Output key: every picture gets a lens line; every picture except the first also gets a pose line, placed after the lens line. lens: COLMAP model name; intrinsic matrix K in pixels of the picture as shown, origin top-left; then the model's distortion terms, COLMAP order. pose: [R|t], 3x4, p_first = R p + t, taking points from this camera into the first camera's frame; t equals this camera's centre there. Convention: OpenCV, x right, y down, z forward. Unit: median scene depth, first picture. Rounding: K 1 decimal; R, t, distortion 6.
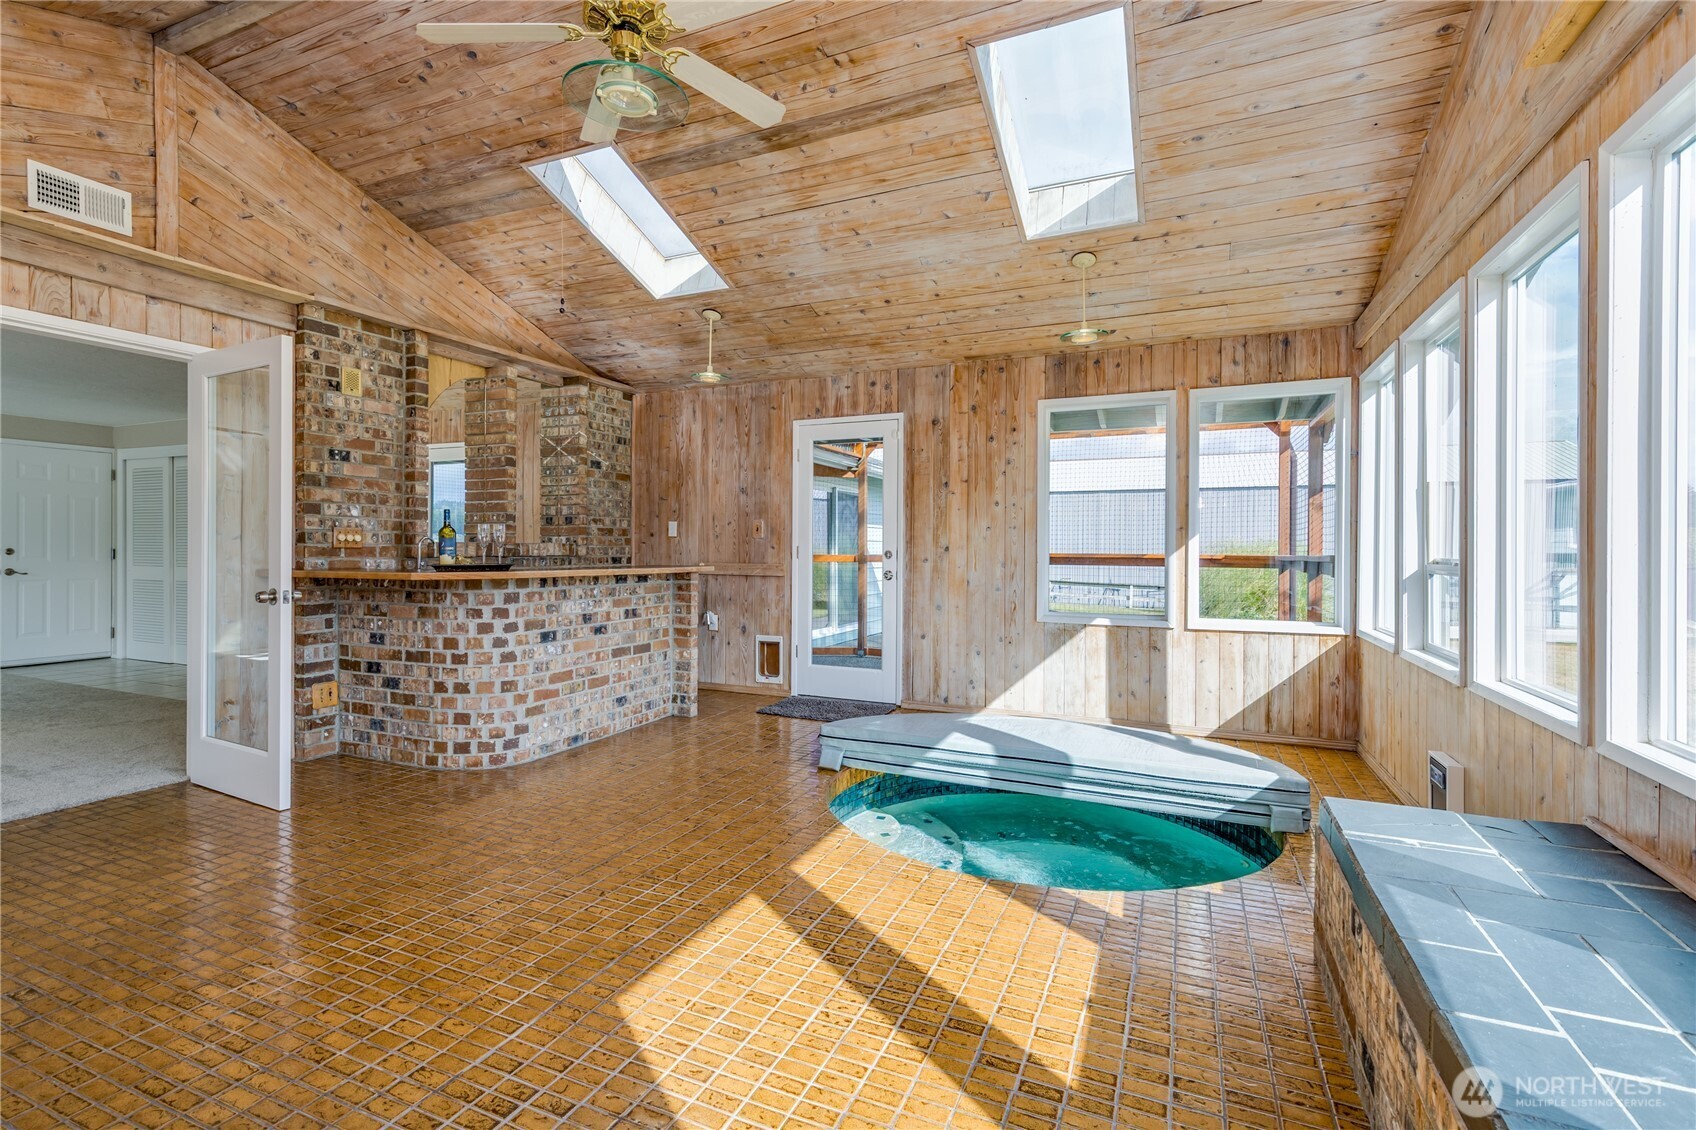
lens RADIAL K [[753.8, 0, 843.3], [0, 753.8, 551.6], [0, 0, 1]] dist [0.001628, 0.000292]
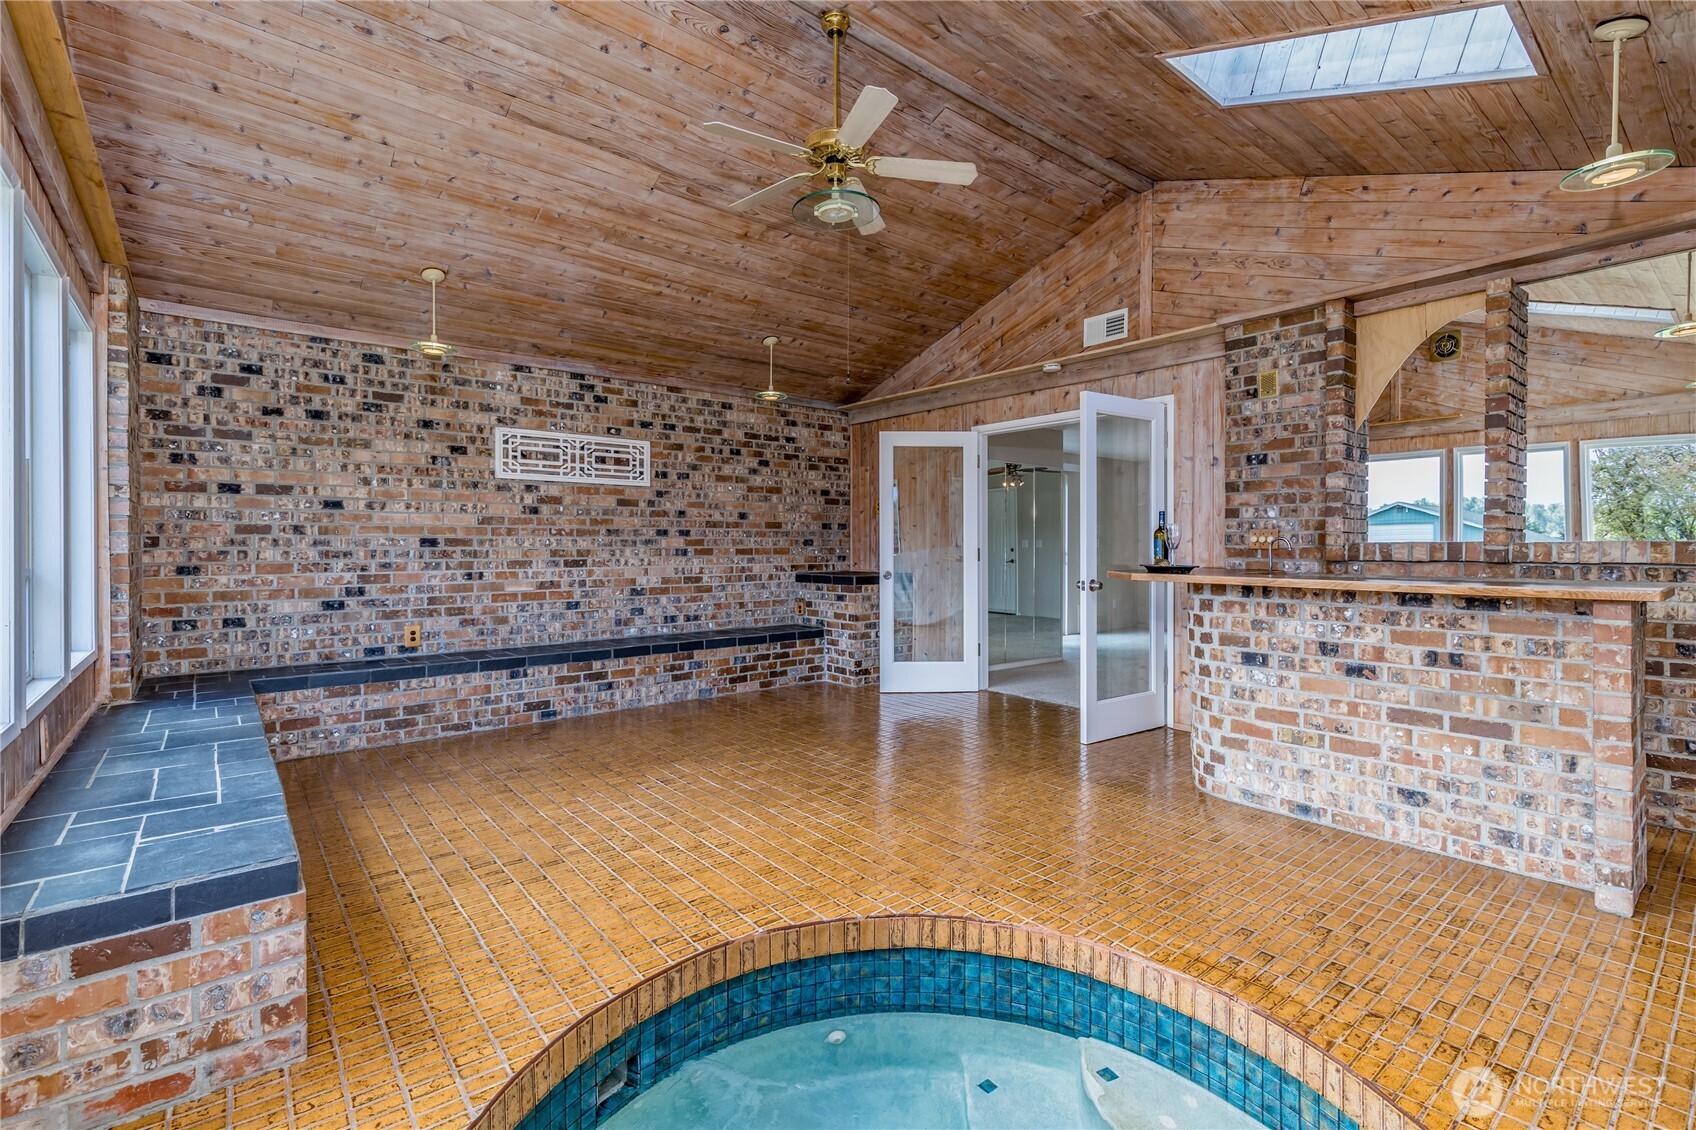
lens RADIAL K [[753.8, 0, 777.3], [0, 753.8, 553.0], [0, 0, 1]] dist [0.001628, 0.000292]
pose [[-0.491477, 0.002724, -0.870886, 0.551802], [-0.006943, 0.999951, 0.007046, -0.002561], [0.870863, 0.009510, -0.491434, 0.937448]]
